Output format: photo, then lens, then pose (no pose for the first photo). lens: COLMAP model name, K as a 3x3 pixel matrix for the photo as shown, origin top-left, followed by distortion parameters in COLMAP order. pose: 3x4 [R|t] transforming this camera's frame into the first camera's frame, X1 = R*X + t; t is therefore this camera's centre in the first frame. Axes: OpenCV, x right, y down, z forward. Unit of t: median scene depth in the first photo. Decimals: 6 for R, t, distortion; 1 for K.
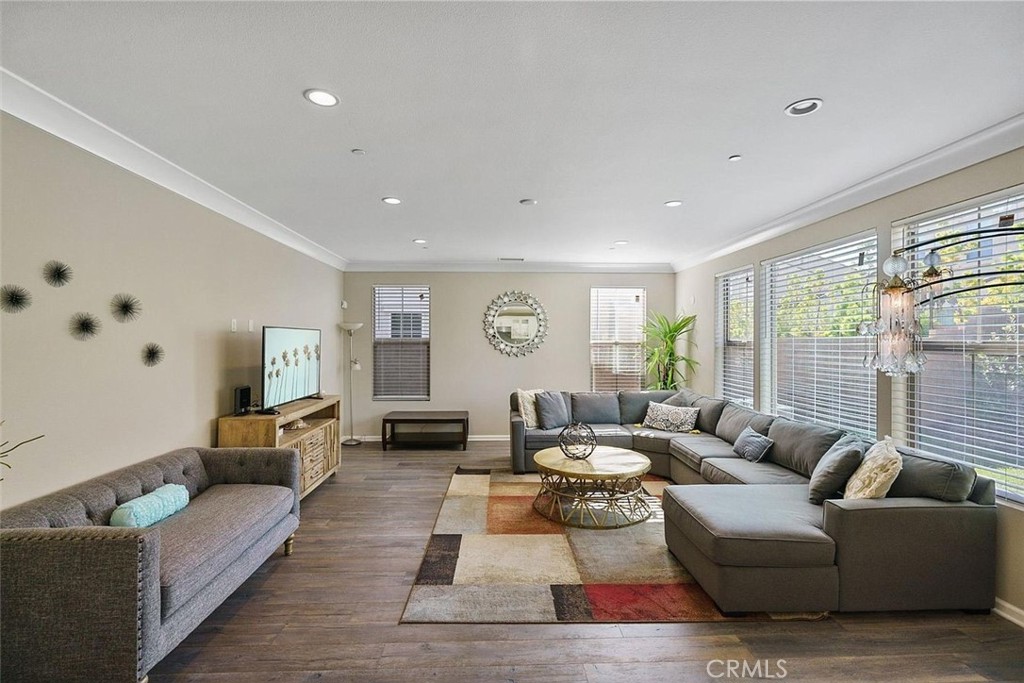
lens RADIAL K [[465.4, 0, 510.8], [0, 465.4, 339.9], [0, 0, 1]] dist [0.004454, -0.000206]
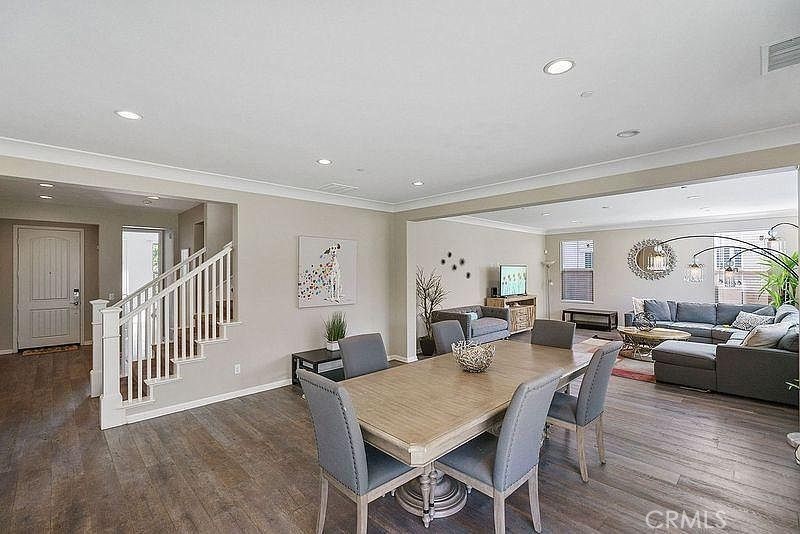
lens RADIAL K [[363.6, 0, 399.6], [0, 363.6, 266.8], [0, 0, 1]] dist [0.004454, -0.000206]
pose [[0.674215, -0.007547, -0.738496, 0.648524], [0.005924, 0.999971, -0.004810, -0.015475], [0.738511, -0.001132, 0.674240, -0.882742]]
